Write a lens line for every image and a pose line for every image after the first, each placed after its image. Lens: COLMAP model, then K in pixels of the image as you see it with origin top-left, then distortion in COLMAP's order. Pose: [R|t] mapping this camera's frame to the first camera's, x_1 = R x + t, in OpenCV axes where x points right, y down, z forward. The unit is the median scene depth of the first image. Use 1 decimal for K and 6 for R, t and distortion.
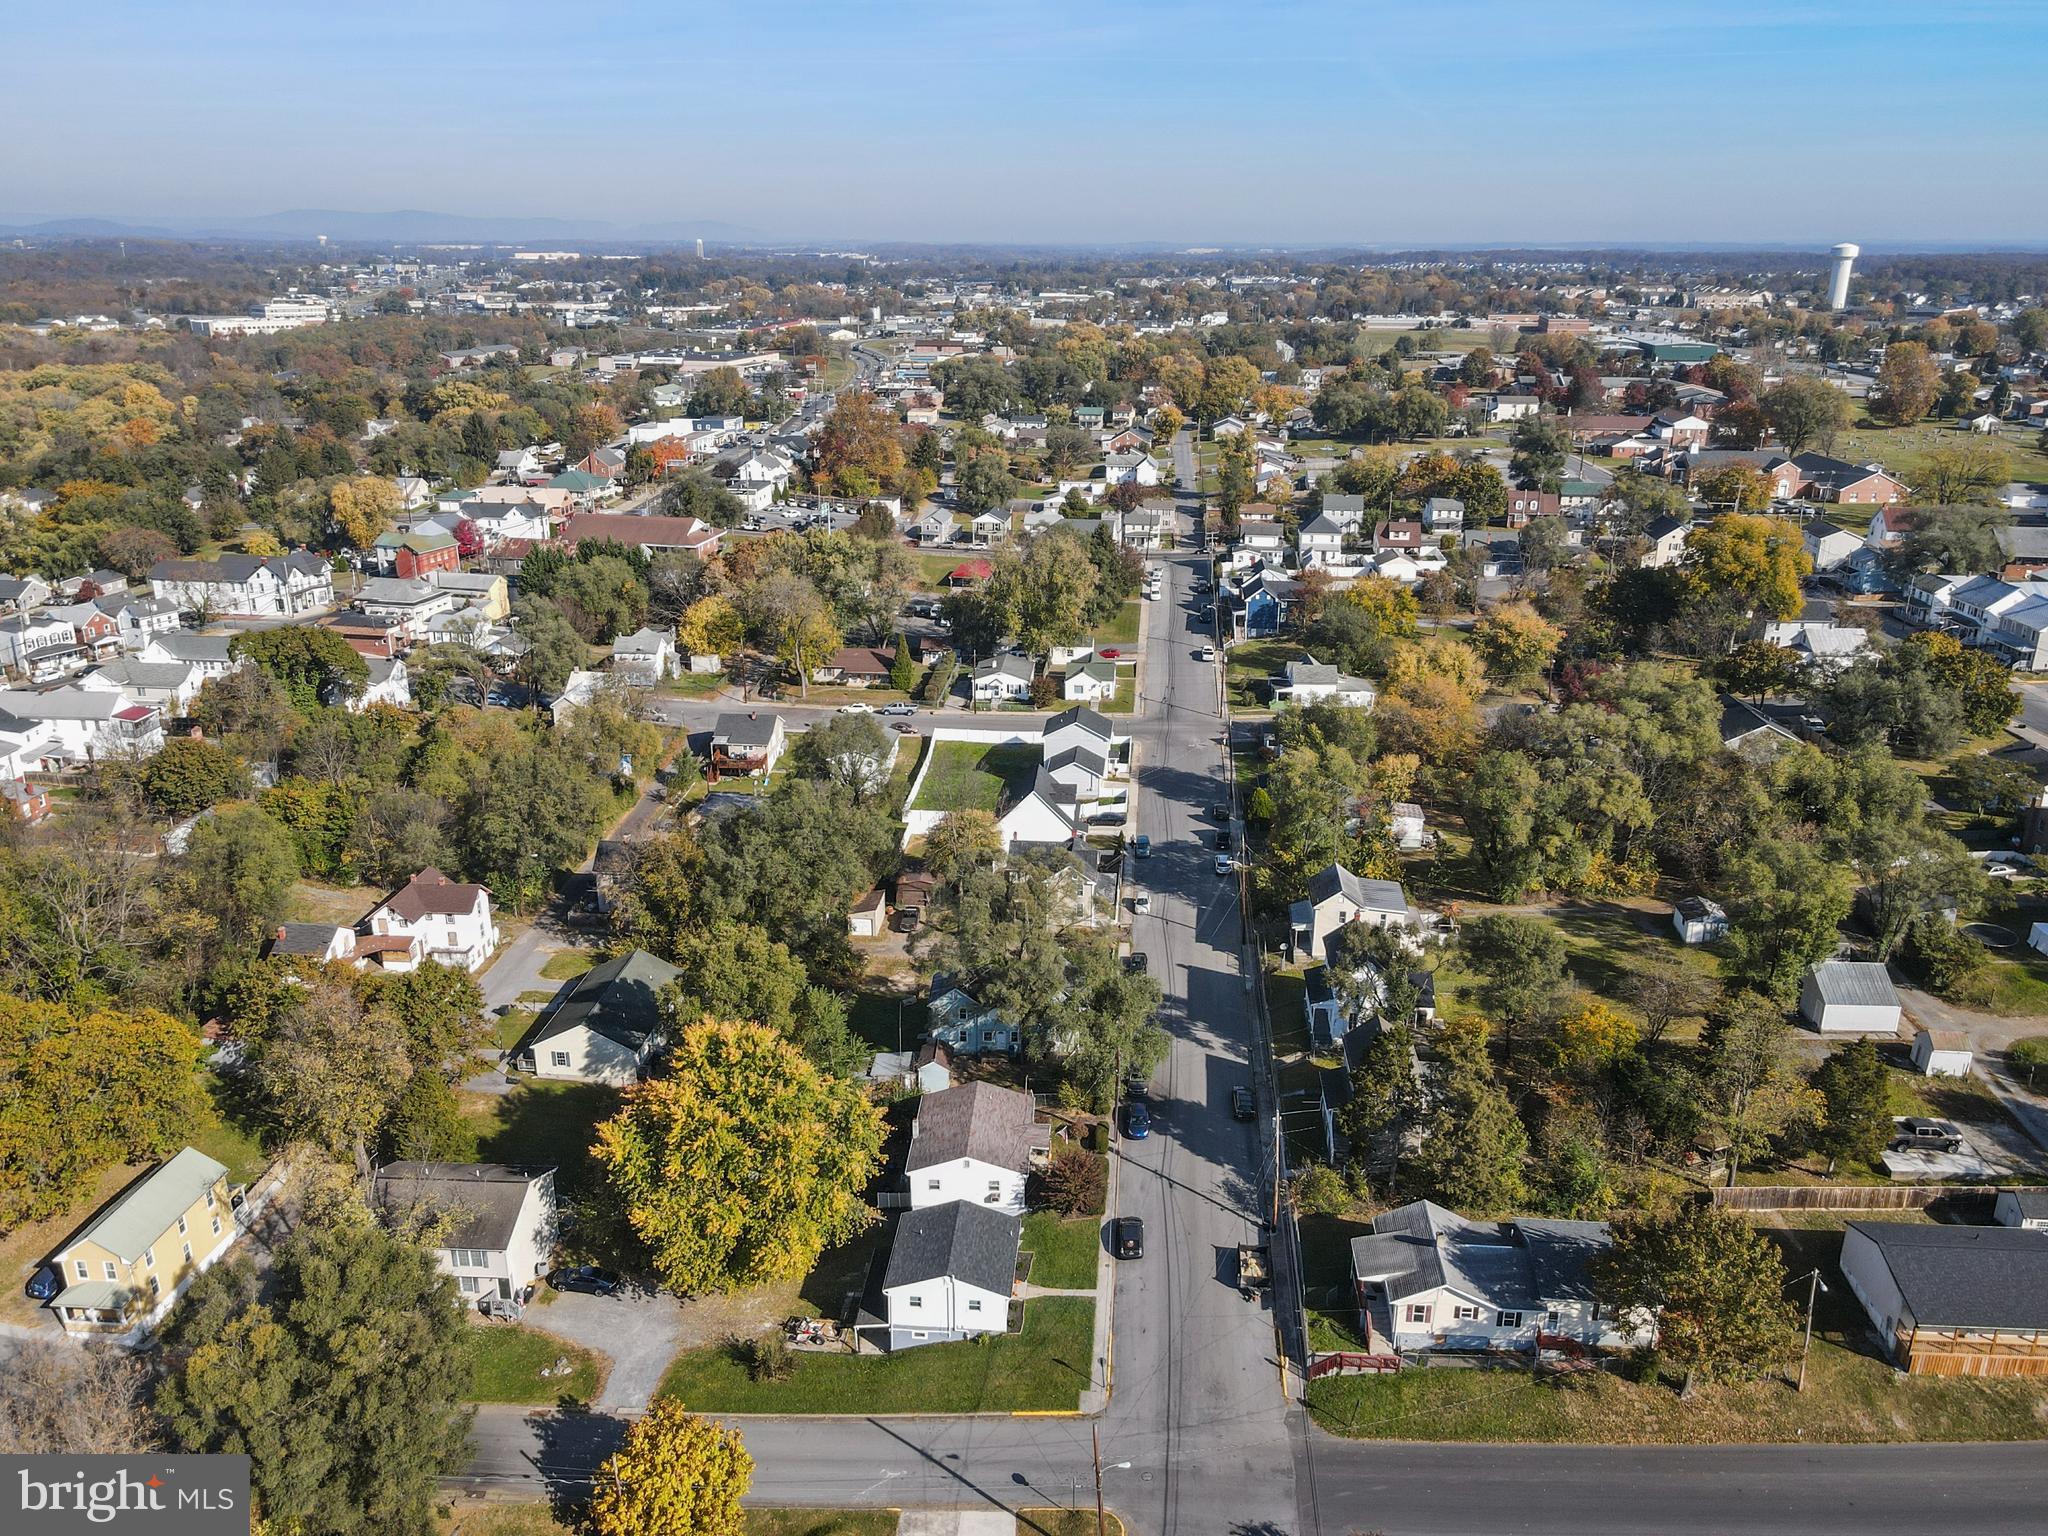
lens RADIAL K [[1496.4, 0, 1024.0], [0, 1496.4, 768.0], [0, 0, 1]] dist [0.007840, 0.009497]
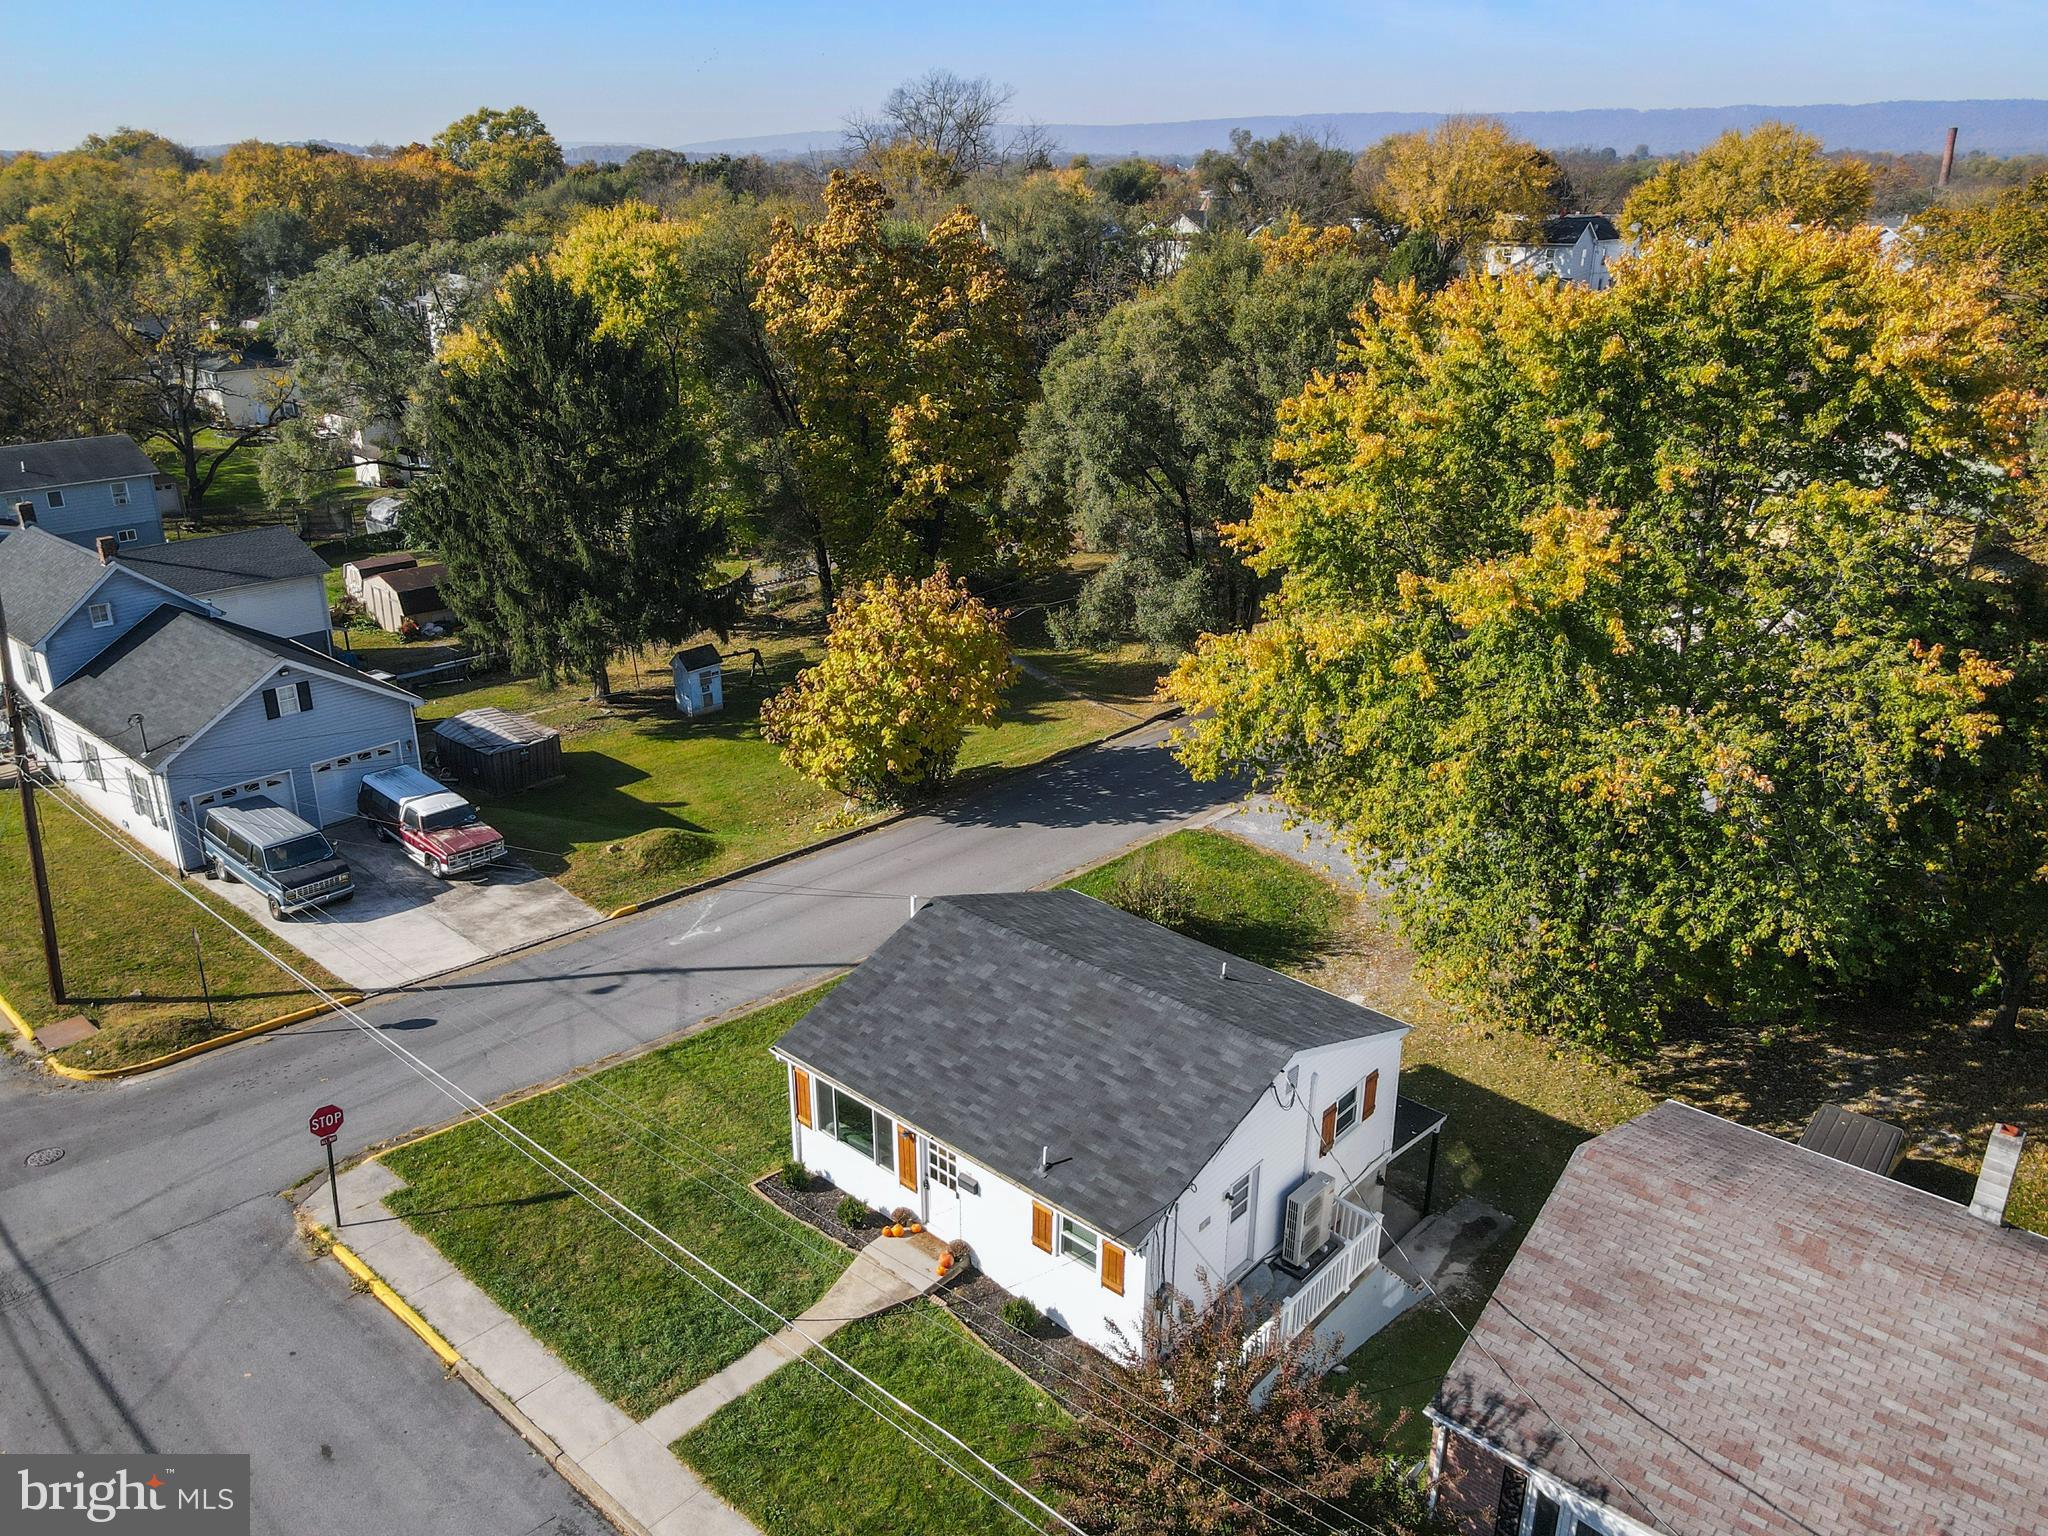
lens RADIAL K [[1496.4, 0, 1024.0], [0, 1496.4, 768.0], [0, 0, 1]] dist [0.007840, 0.009497]
pose [[-0.606296, 0.289985, -0.740482, 0.115190], [-0.273185, 0.798529, 0.536397, 0.114255], [0.746843, 0.527504, -0.404926, 0.844609]]
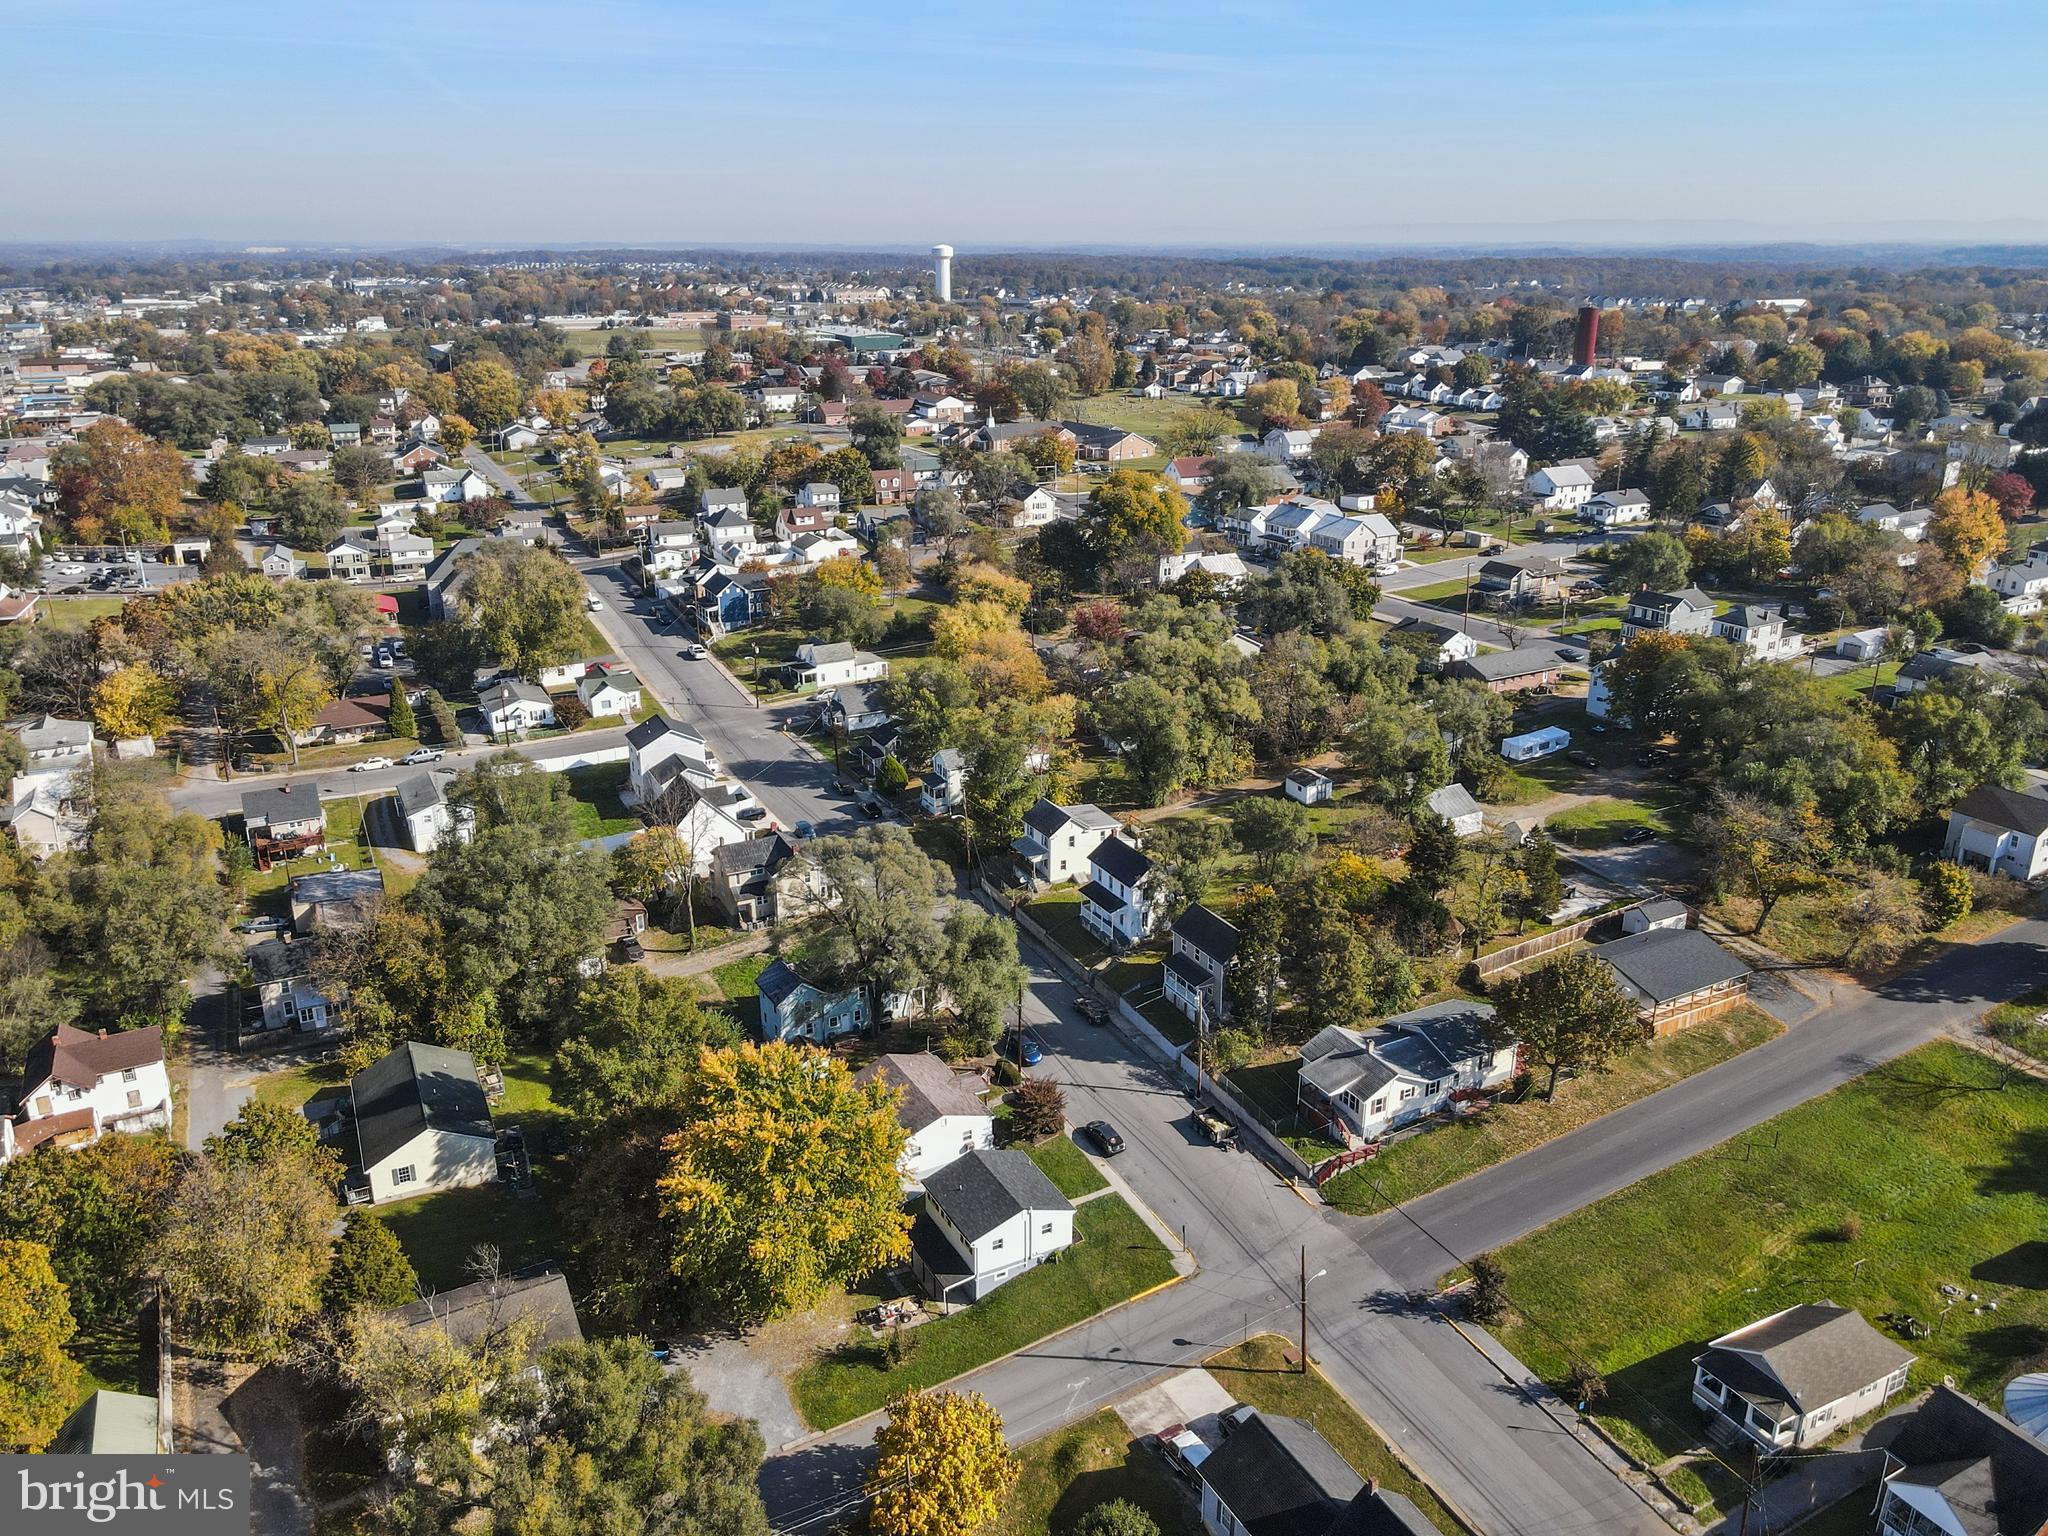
lens RADIAL K [[1505.5, 0, 1030.5], [0, 1505.5, 767.3], [0, 0, 1]] dist [0.005498, 0.011074]
pose [[0.844969, -0.180593, 0.503401, -0.400302], [0.181586, 0.982224, 0.047571, -0.015774], [-0.503044, 0.051214, 0.862742, 0.040785]]
